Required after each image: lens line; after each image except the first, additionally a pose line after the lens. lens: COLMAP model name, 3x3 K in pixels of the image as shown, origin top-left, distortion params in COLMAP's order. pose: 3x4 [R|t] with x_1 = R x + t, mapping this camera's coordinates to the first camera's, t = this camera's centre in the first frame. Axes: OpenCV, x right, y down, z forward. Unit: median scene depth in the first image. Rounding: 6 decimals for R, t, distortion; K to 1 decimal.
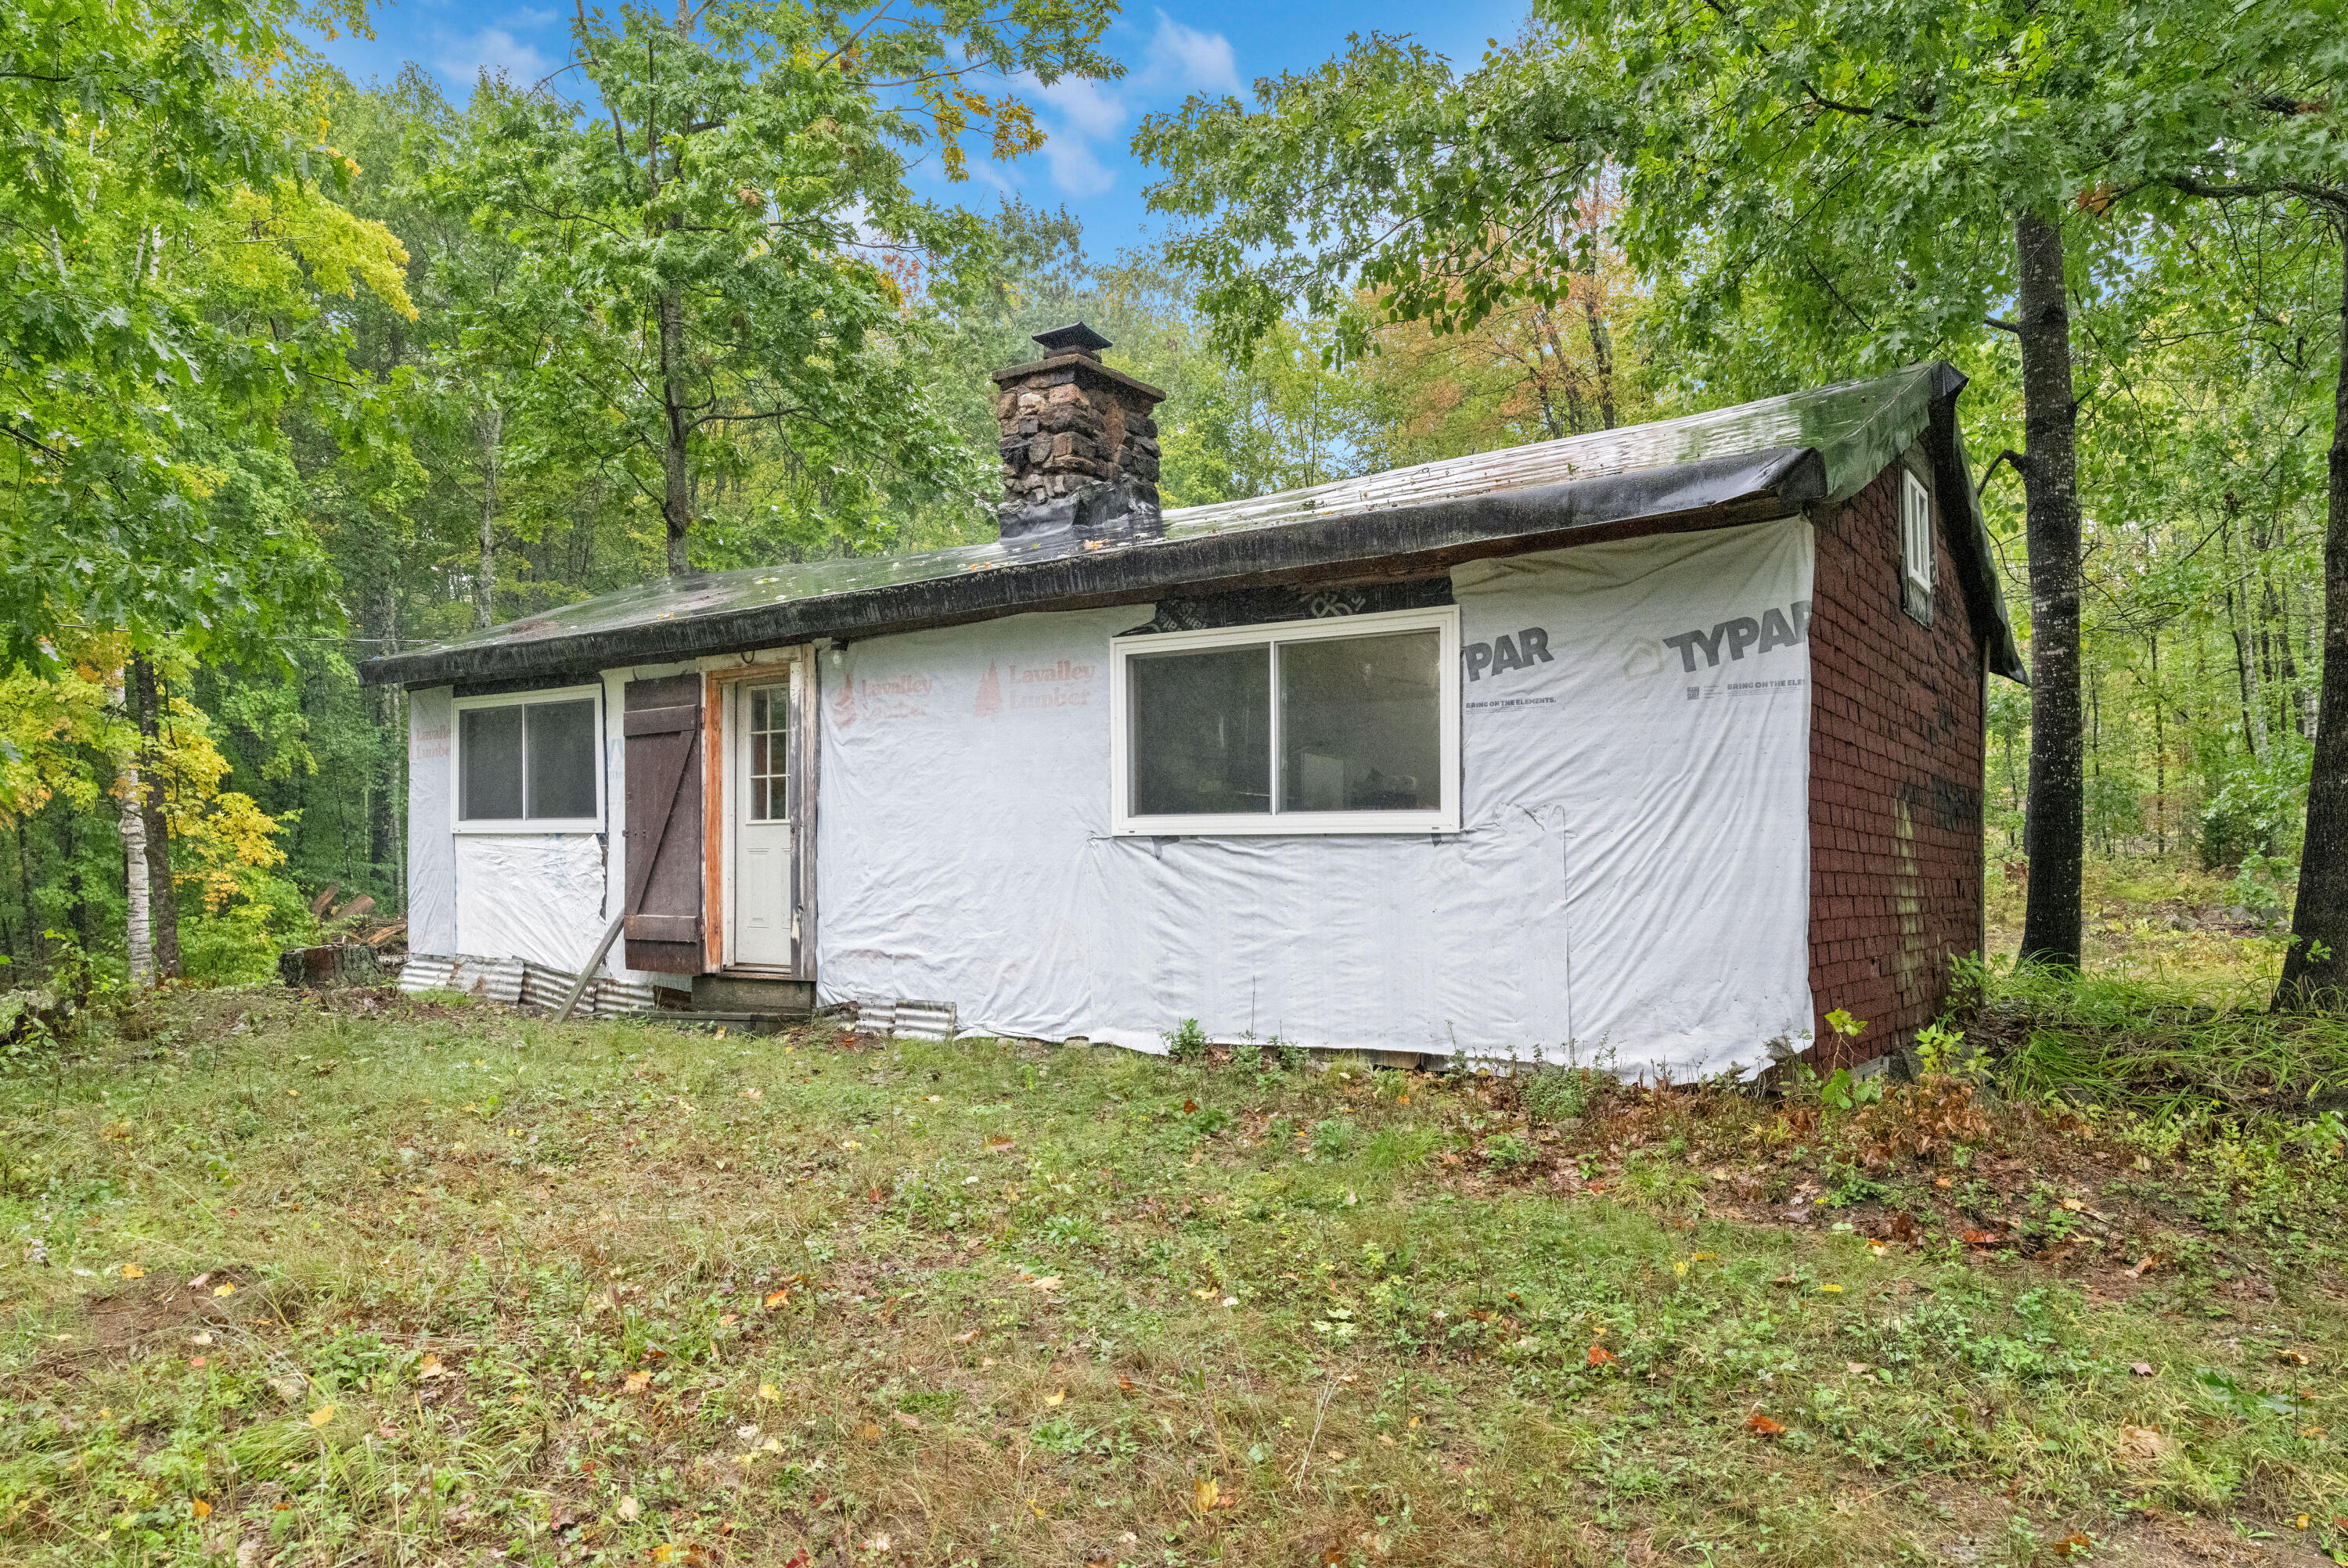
lens RADIAL K [[1527.2, 0, 1162.1], [0, 1527.2, 836.4], [0, 0, 1]] dist [0.006237, -0.000419]
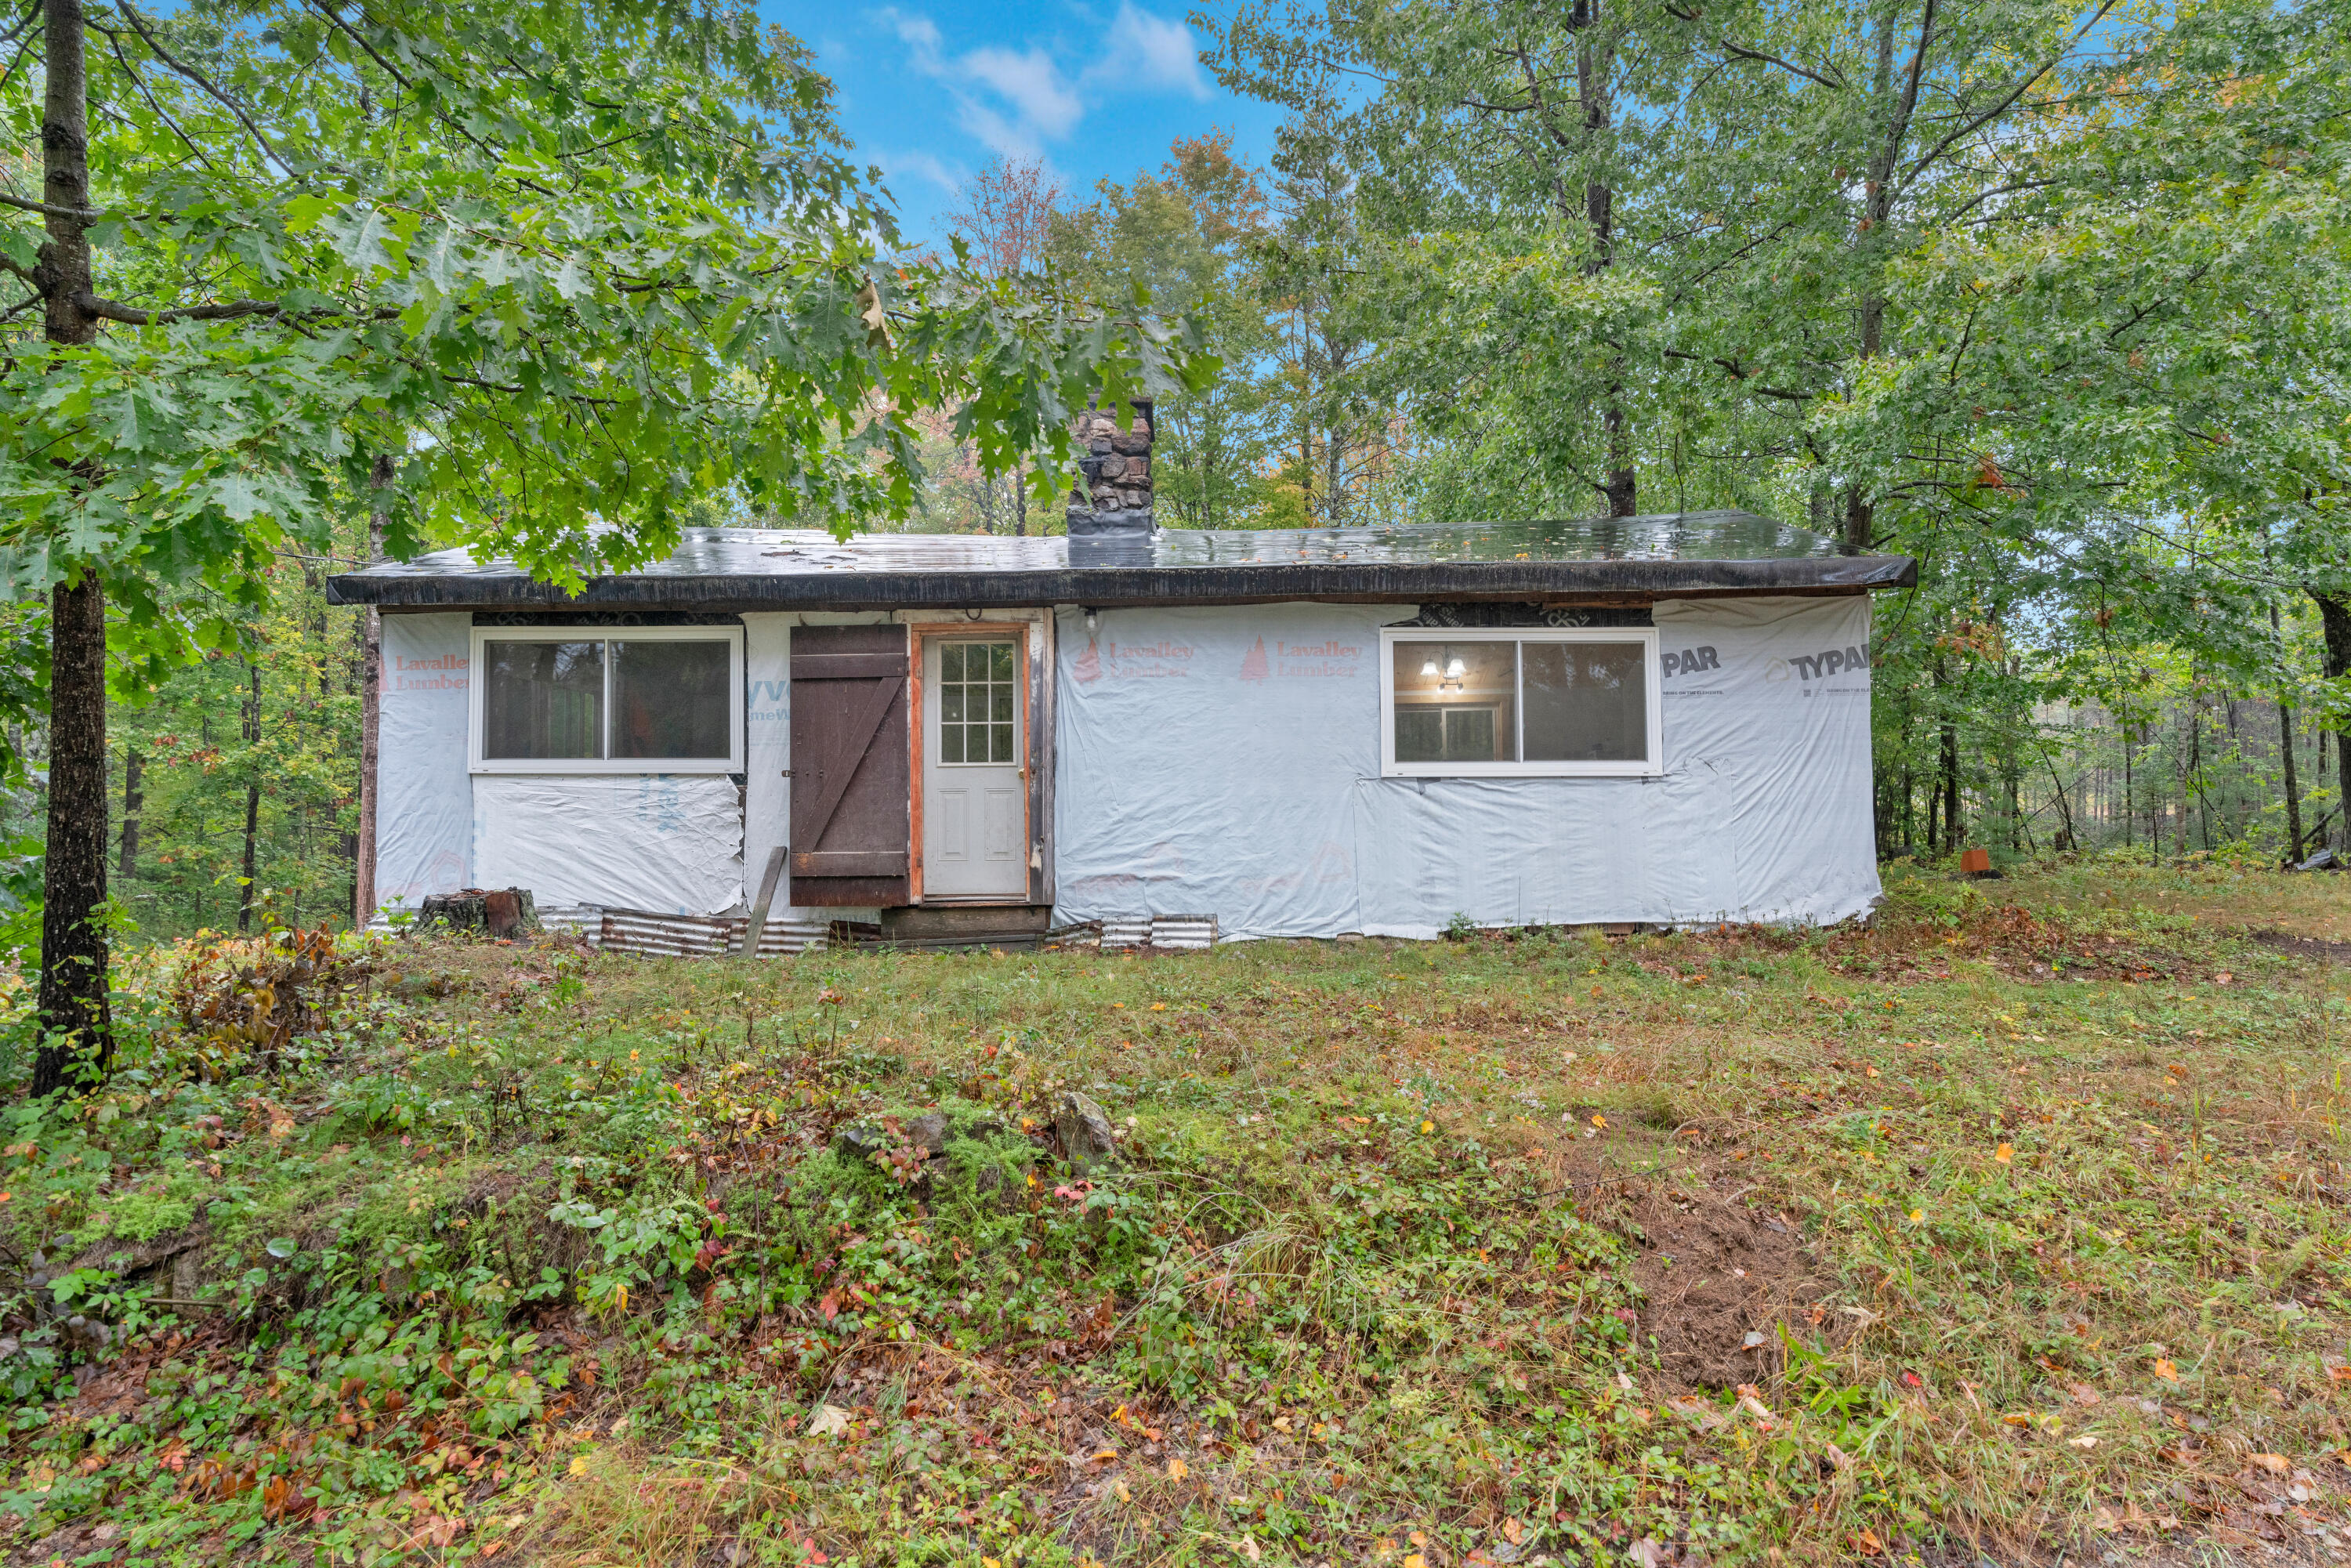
lens RADIAL K [[1223.2, 0, 1175.5], [0, 1223.2, 793.6], [0, 0, 1]] dist [-0.007818, -0.000195]
pose [[0.824069, 0.014184, 0.566312, -0.677902], [-0.001911, 0.999750, -0.022259, 0.032921], [-0.566486, 0.017260, 0.823891, 0.202000]]
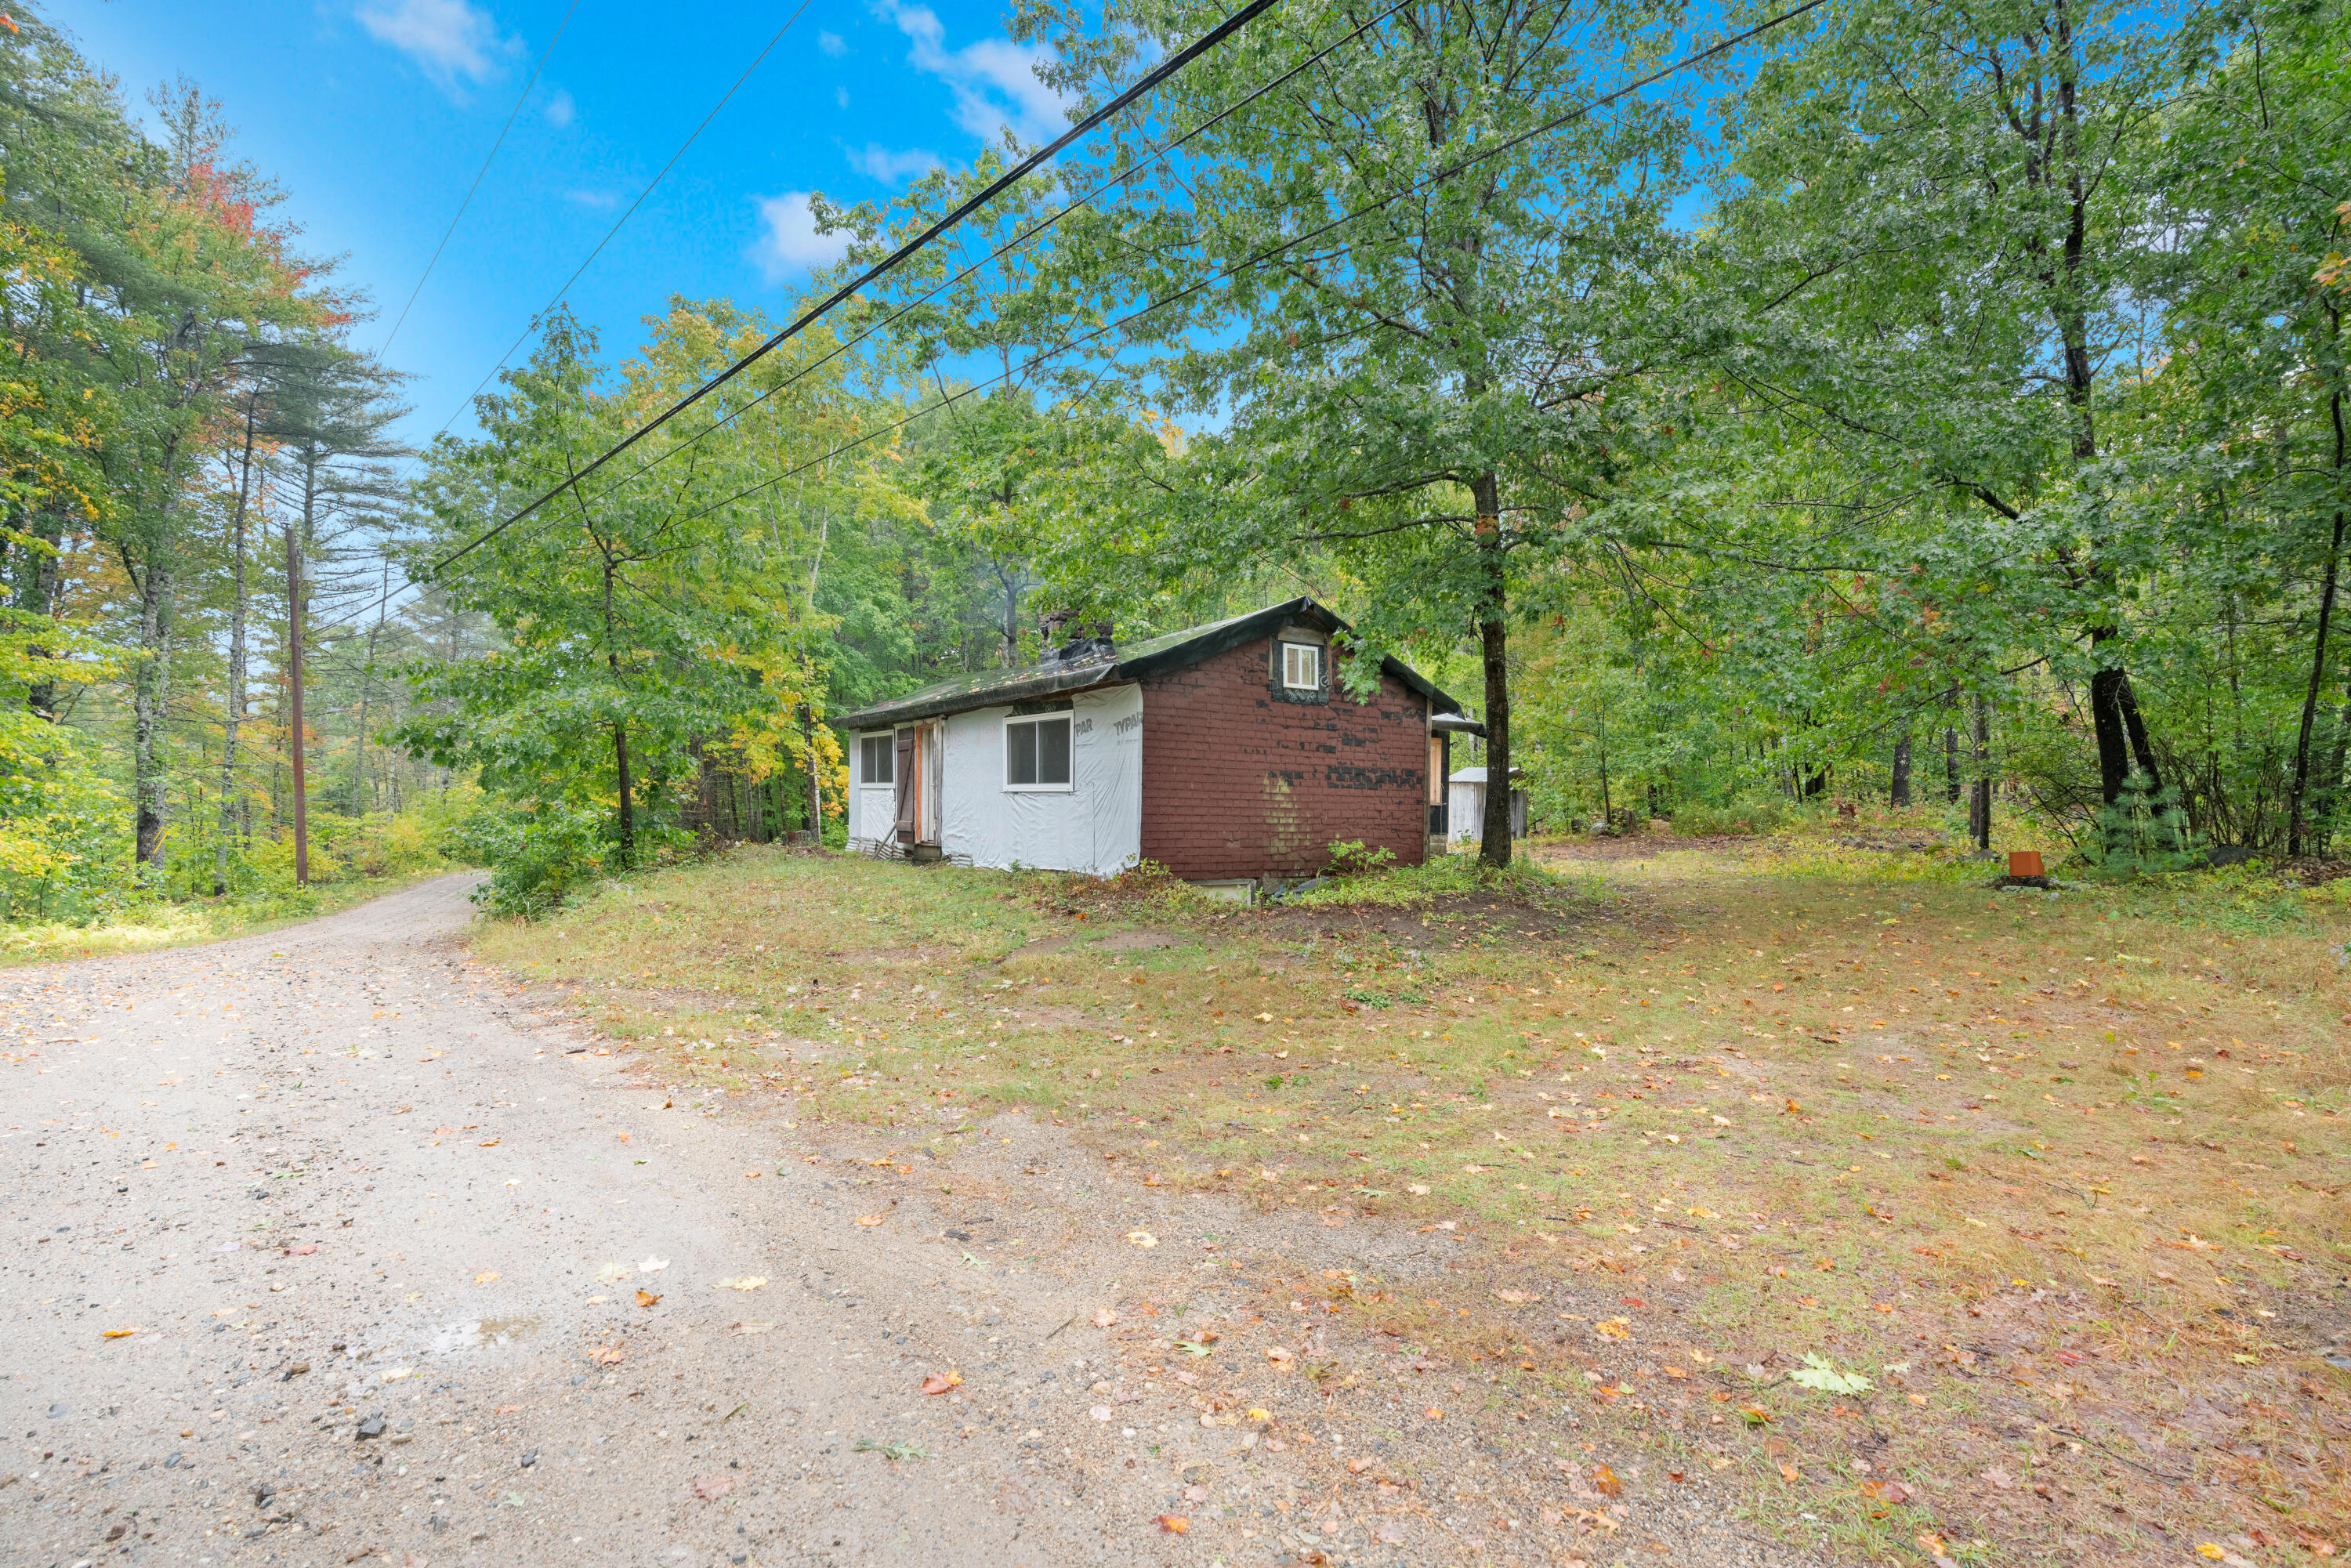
lens RADIAL K [[1070.9, 0, 1177.2], [0, 1070.9, 784.6], [0, 0, 1]] dist [0.000144, 0.000004]
pose [[0.941312, -0.000736, -0.337537, 0.780975], [0.001180, 0.999999, 0.001112, -0.012027], [0.337536, -0.001445, 0.941312, -0.590638]]
